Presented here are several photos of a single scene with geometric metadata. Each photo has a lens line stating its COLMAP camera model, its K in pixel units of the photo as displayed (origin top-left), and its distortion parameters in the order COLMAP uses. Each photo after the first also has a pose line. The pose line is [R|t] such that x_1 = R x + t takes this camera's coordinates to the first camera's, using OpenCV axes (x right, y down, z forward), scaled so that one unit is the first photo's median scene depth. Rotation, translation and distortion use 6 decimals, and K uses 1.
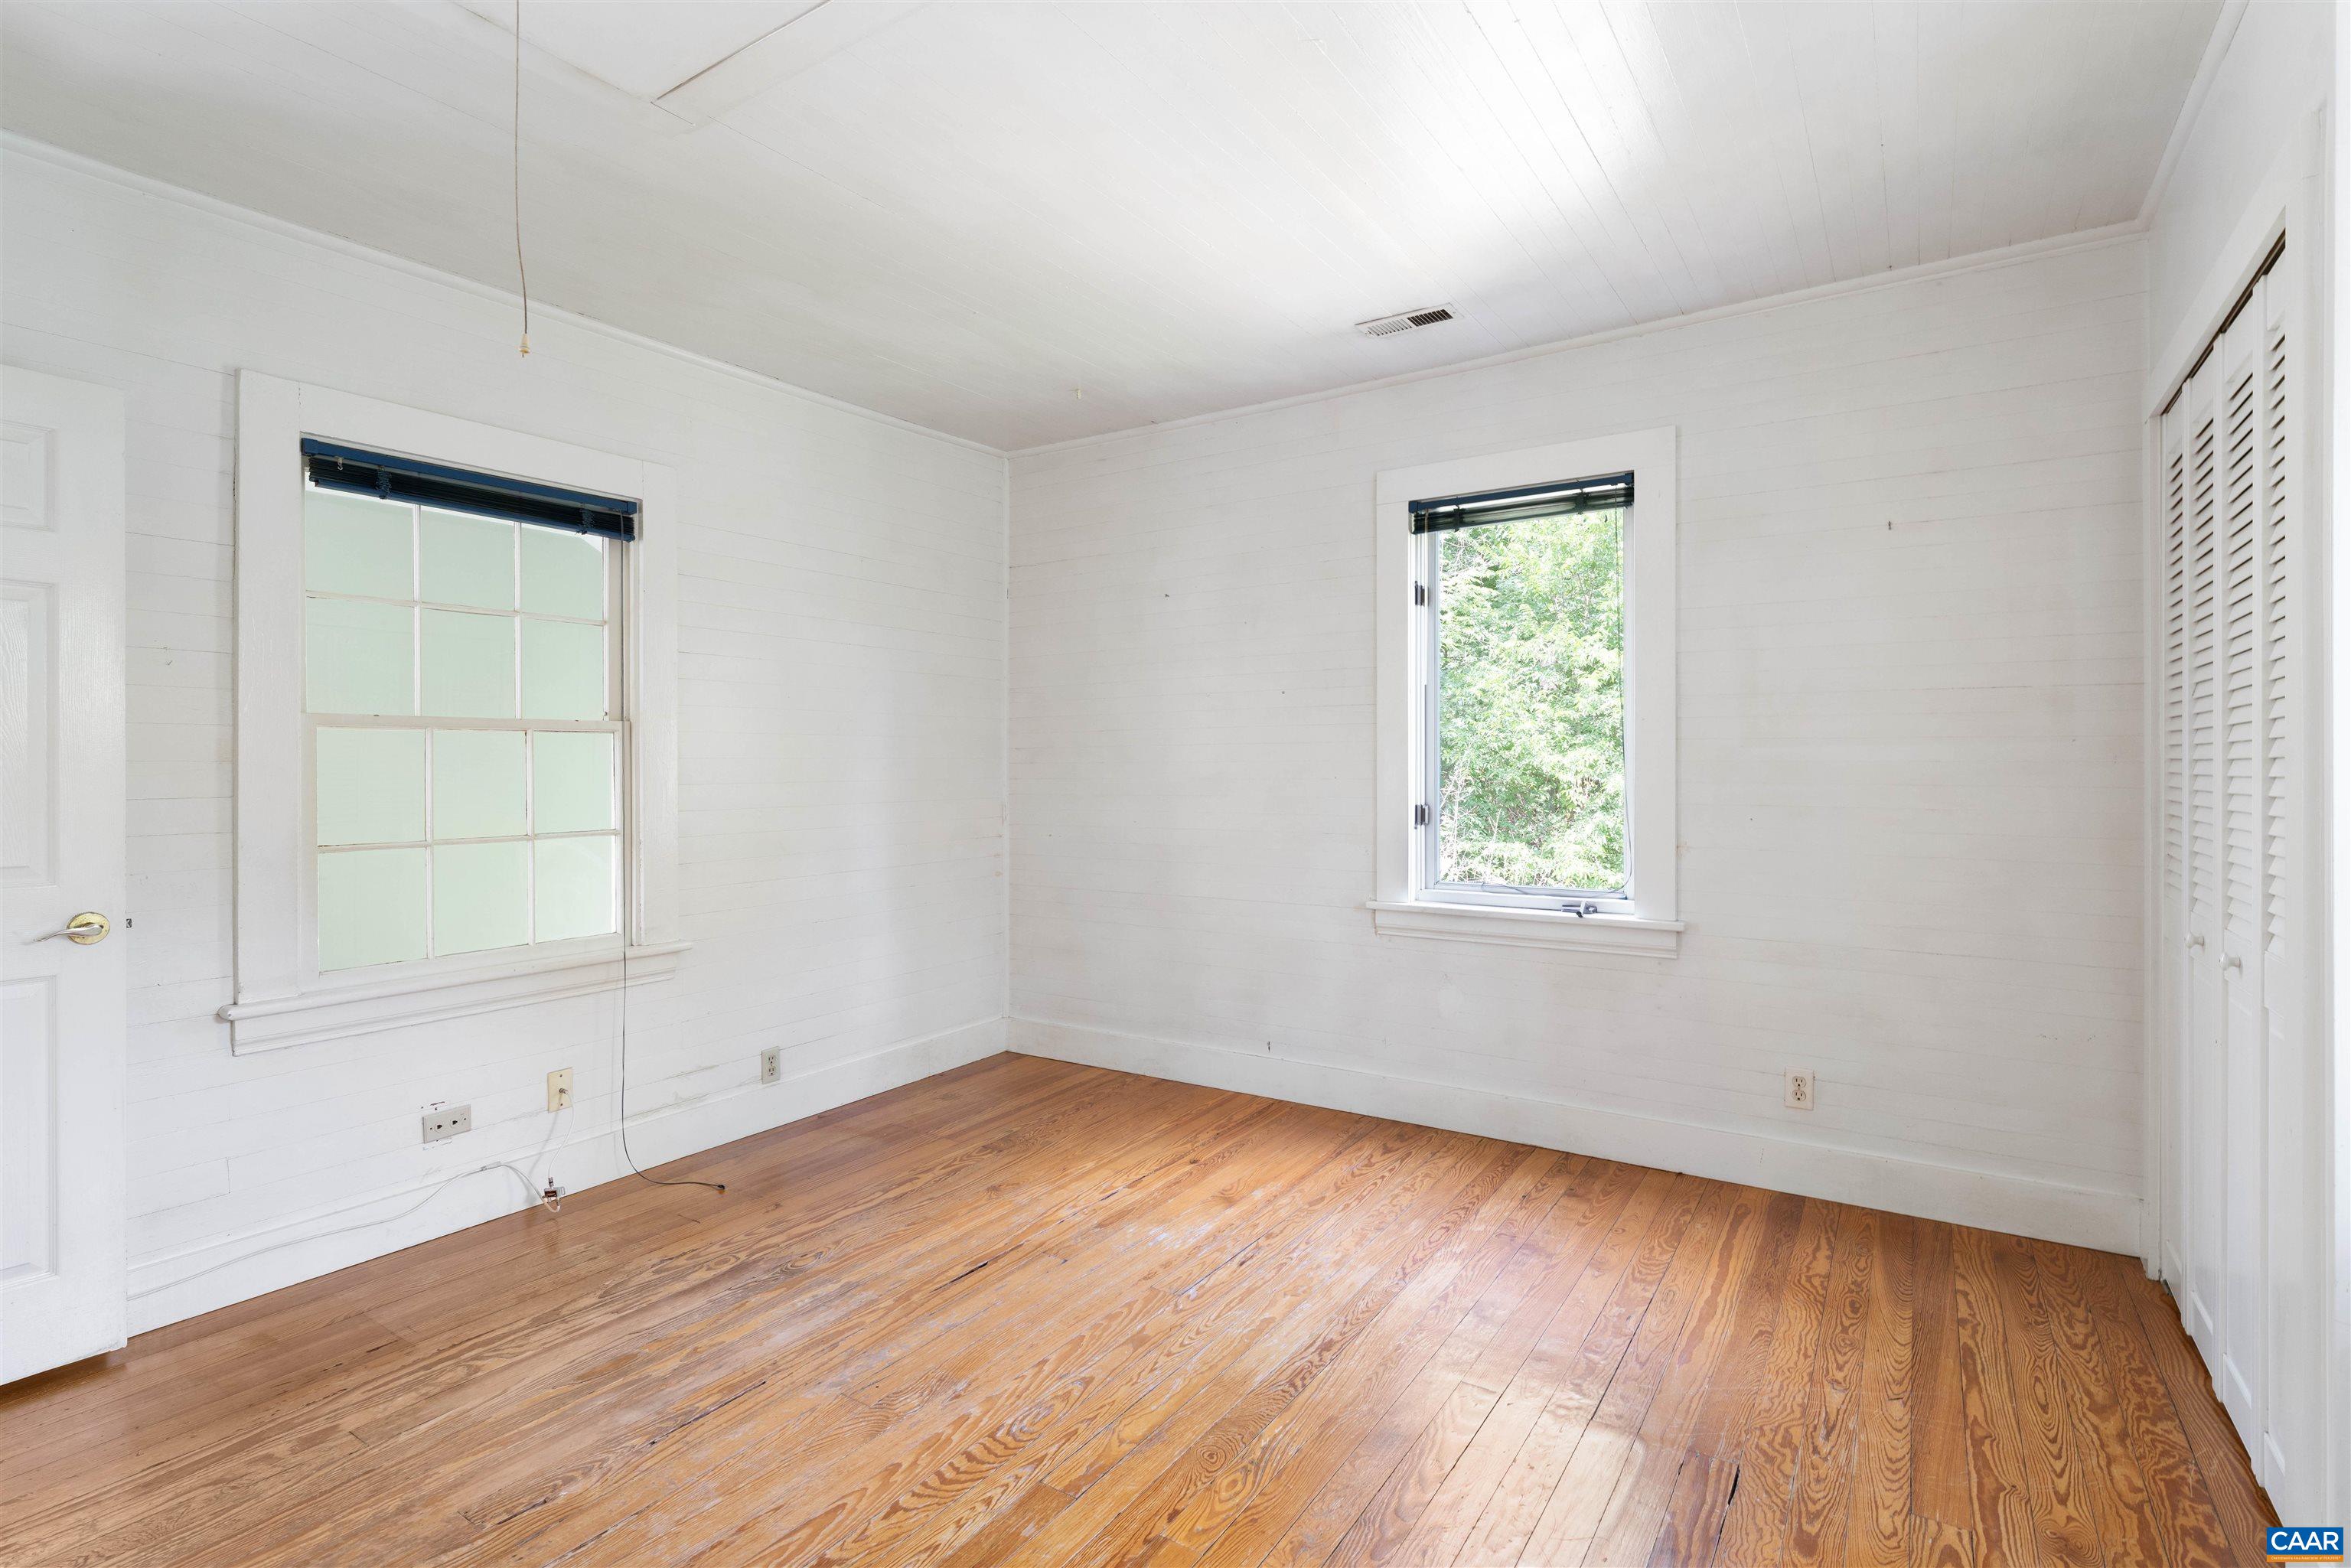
lens RADIAL K [[1132.2, 0, 1163.9], [0, 1132.2, 777.0], [0, 0, 1]] dist [-0.002639, -0.000663]
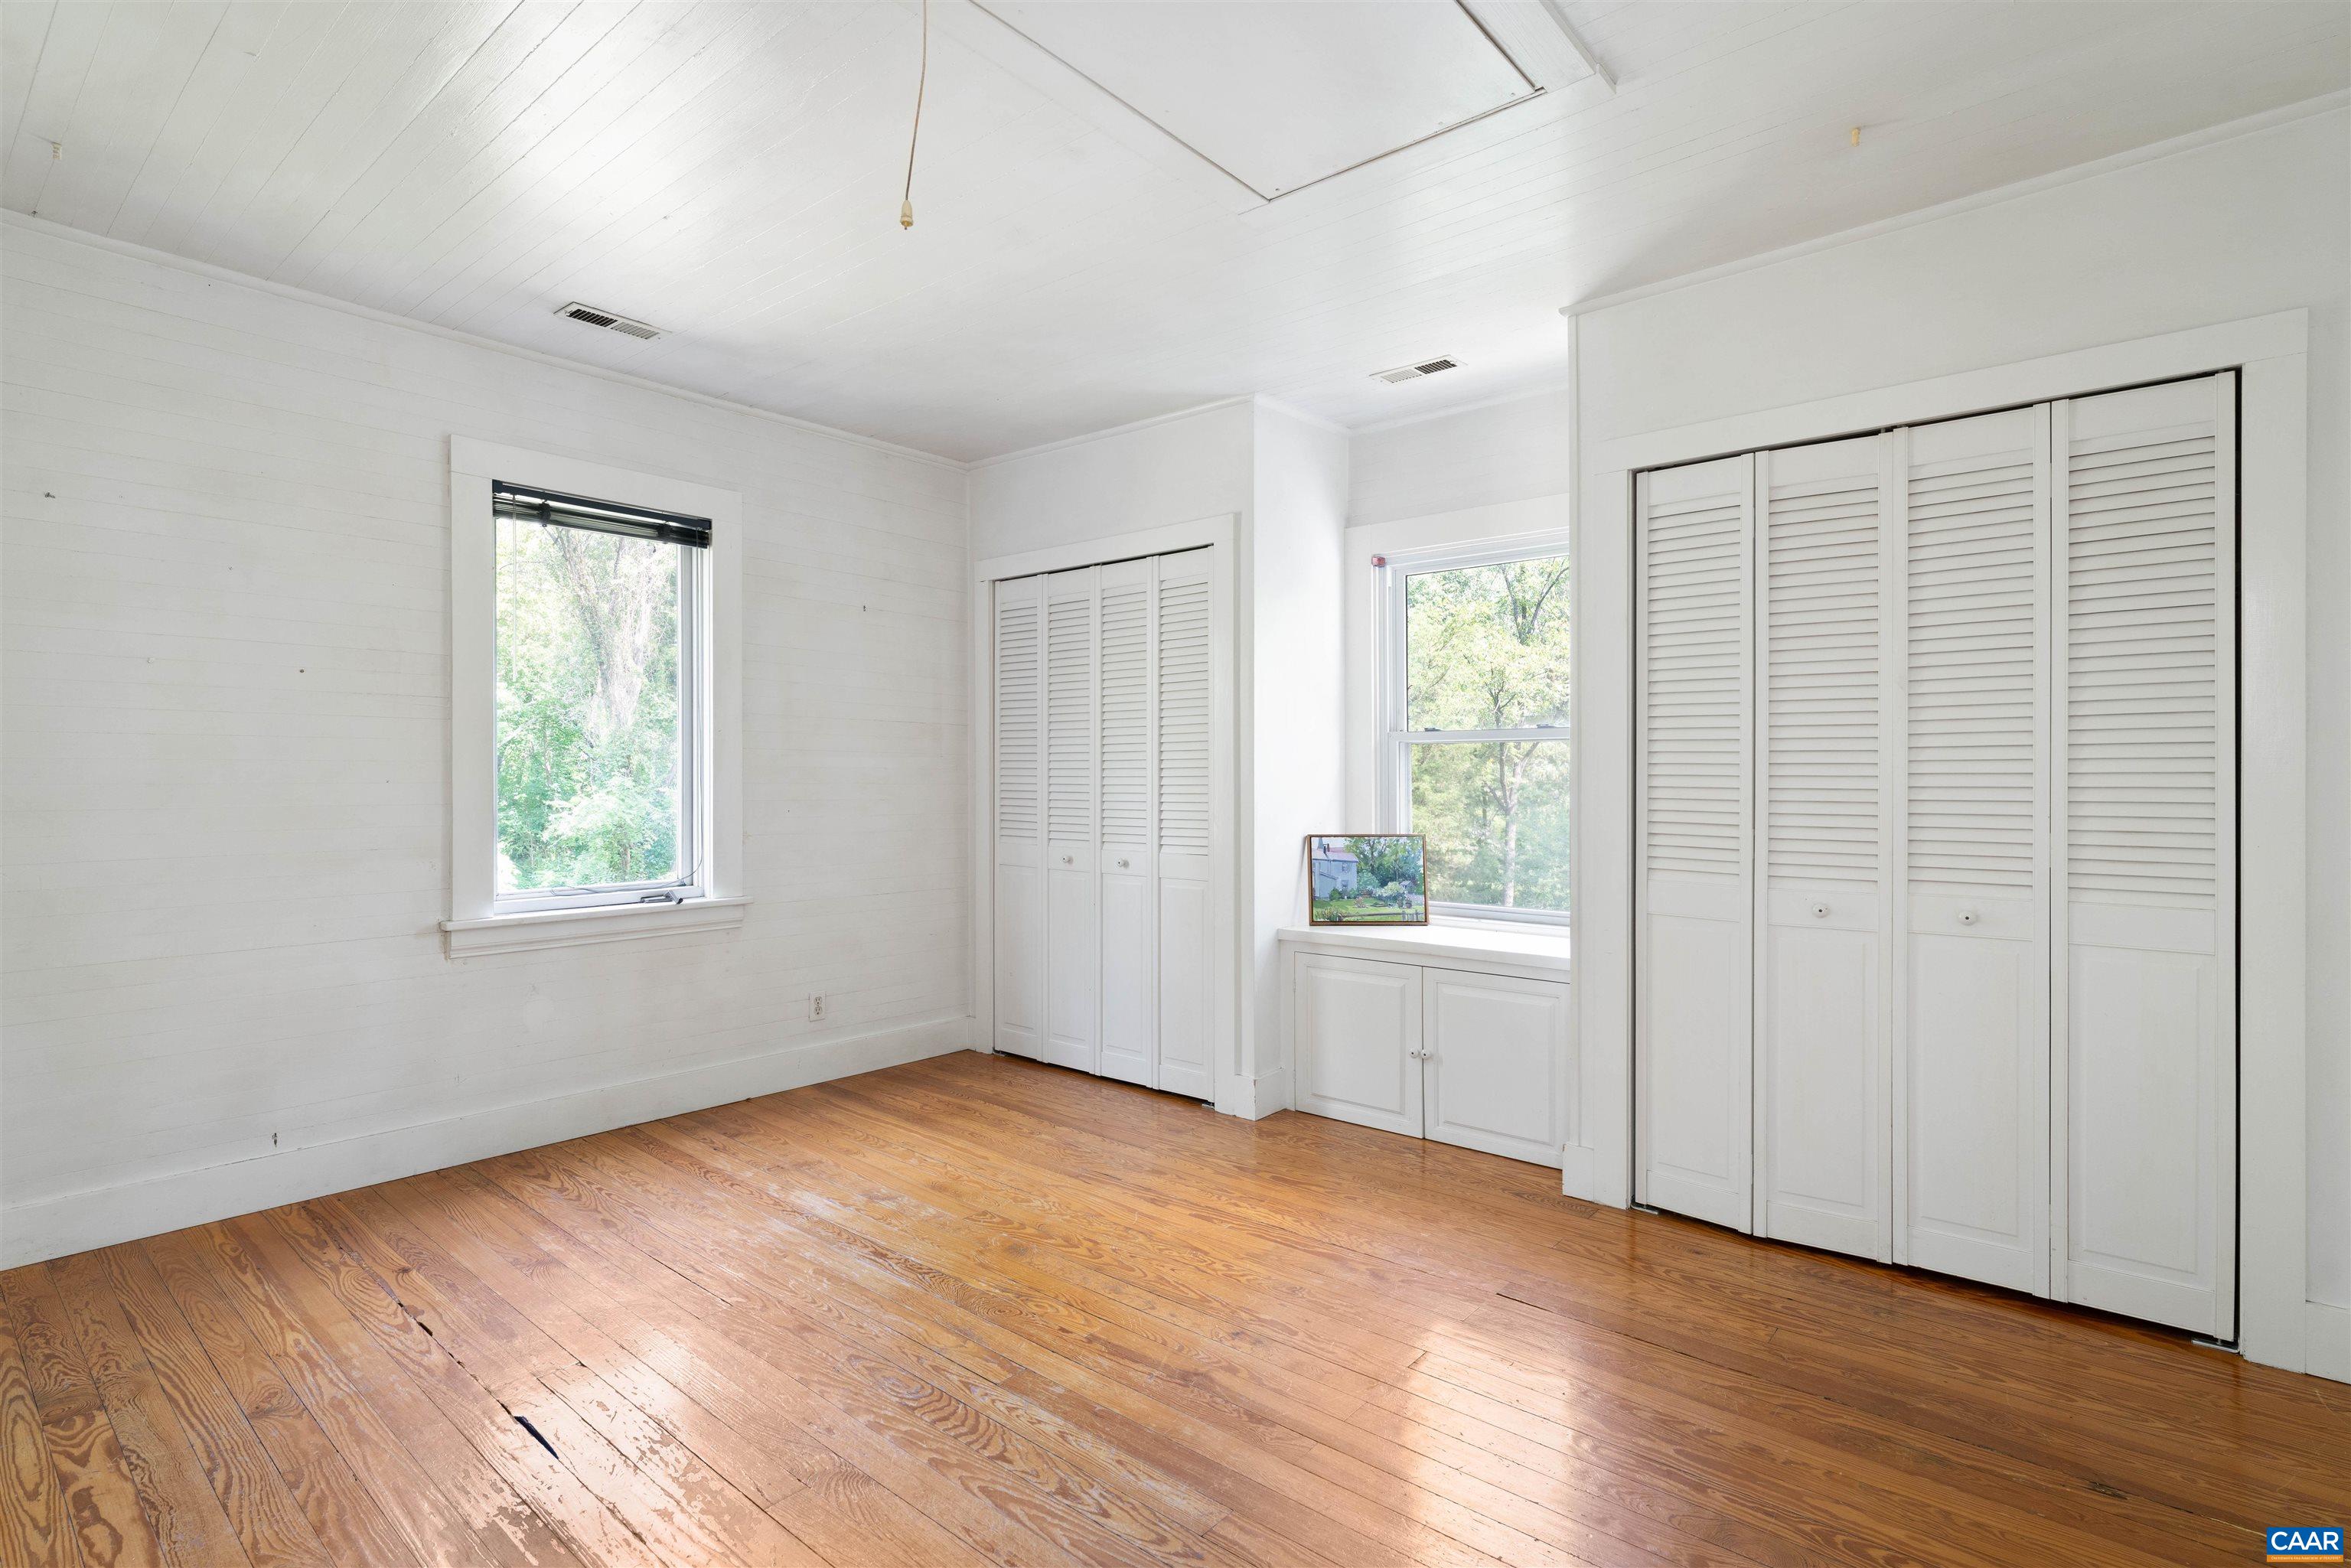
lens RADIAL K [[1132.2, 0, 1163.9], [0, 1132.2, 777.0], [0, 0, 1]] dist [-0.002639, -0.000663]
pose [[0.121513, 0.000710, 0.992590, -0.877106], [0.006452, 0.999978, -0.001505, 0.004000], [-0.992569, 0.006588, 0.121506, 0.486724]]
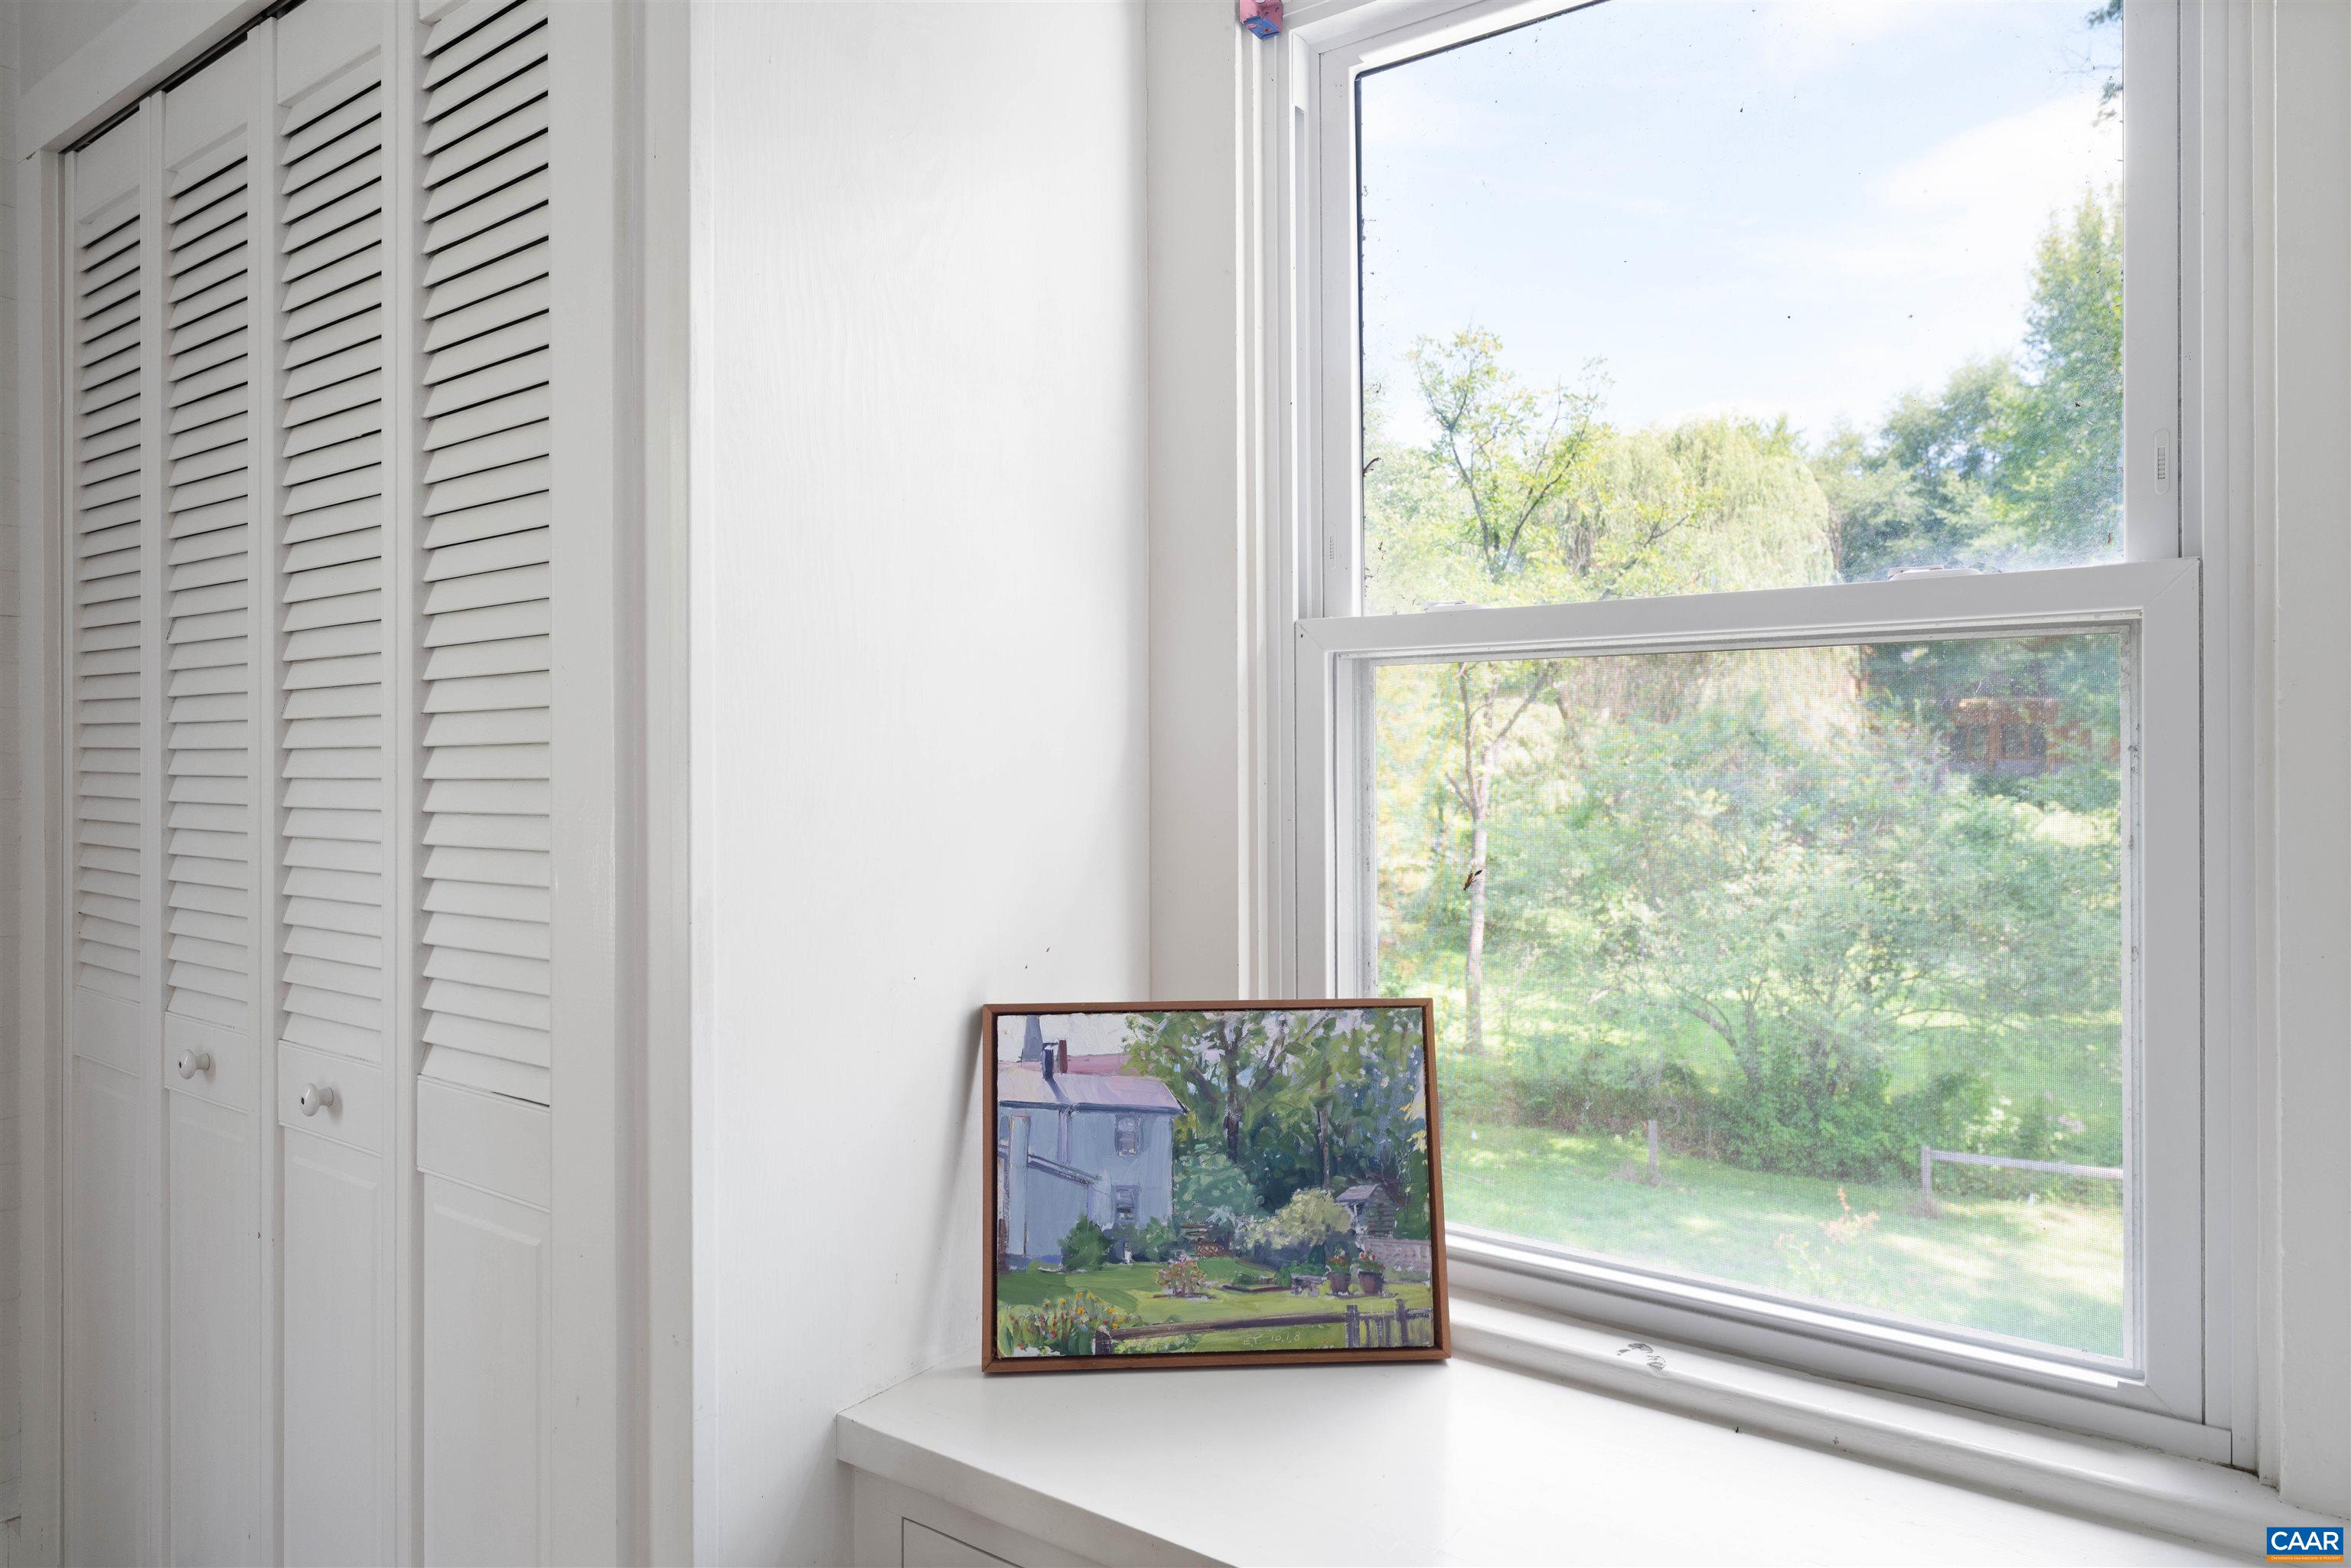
lens RADIAL K [[1417.8, 0, 1168.3], [0, 1417.8, 755.2], [0, 0, 1]] dist [-0.001686, -0.000918]
pose [[0.030004, 0.007634, 0.999521, 0.172398], [0.007300, 0.999942, -0.007856, -0.002029], [-0.999523, 0.007532, 0.029946, 0.400895]]
